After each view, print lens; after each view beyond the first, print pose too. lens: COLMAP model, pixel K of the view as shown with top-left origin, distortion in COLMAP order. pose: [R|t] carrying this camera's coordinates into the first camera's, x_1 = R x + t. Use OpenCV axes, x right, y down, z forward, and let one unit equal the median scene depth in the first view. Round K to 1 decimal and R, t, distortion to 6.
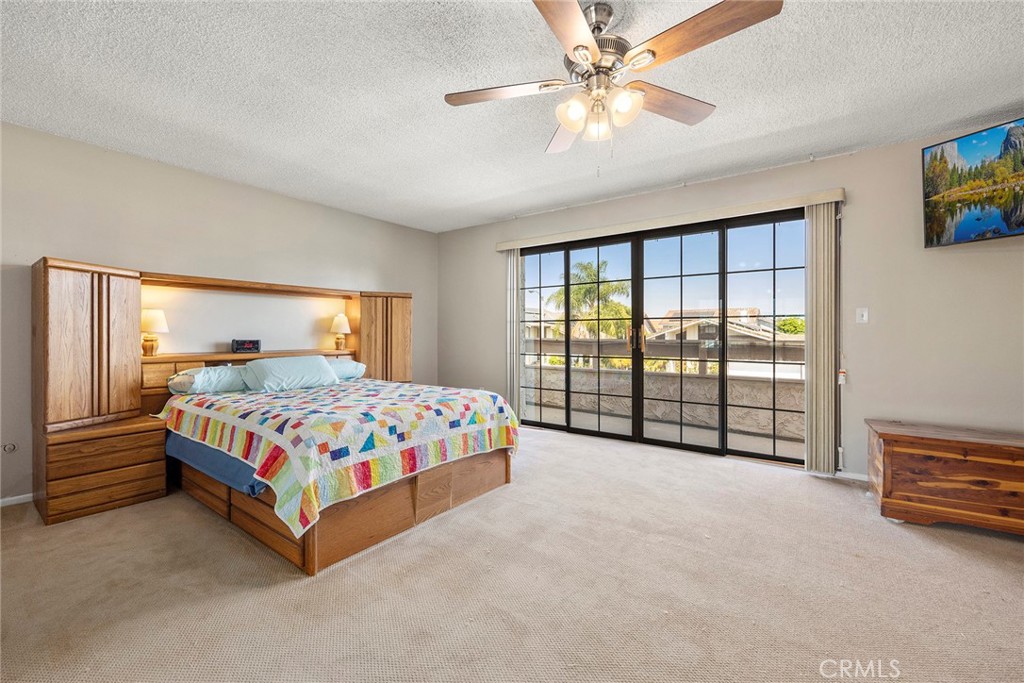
lens RADIAL K [[417.3, 0, 513.2], [0, 417.3, 336.1], [0, 0, 1]] dist [-0.002920, 0.000185]
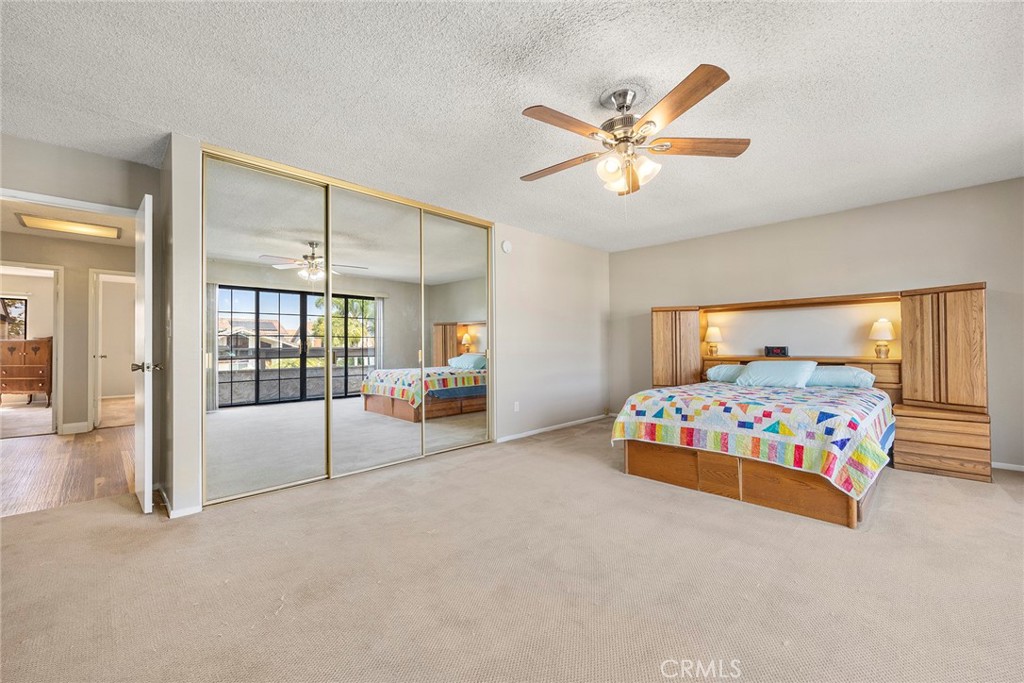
lens RADIAL K [[417.3, 0, 516.2], [0, 417.3, 340.9], [0, 0, 1]] dist [-0.002920, 0.000185]
pose [[-0.162099, -0.008327, -0.986739, 1.030740], [0.006725, 0.999932, -0.009543, -0.001861], [0.986752, -0.008183, -0.162032, 0.589610]]
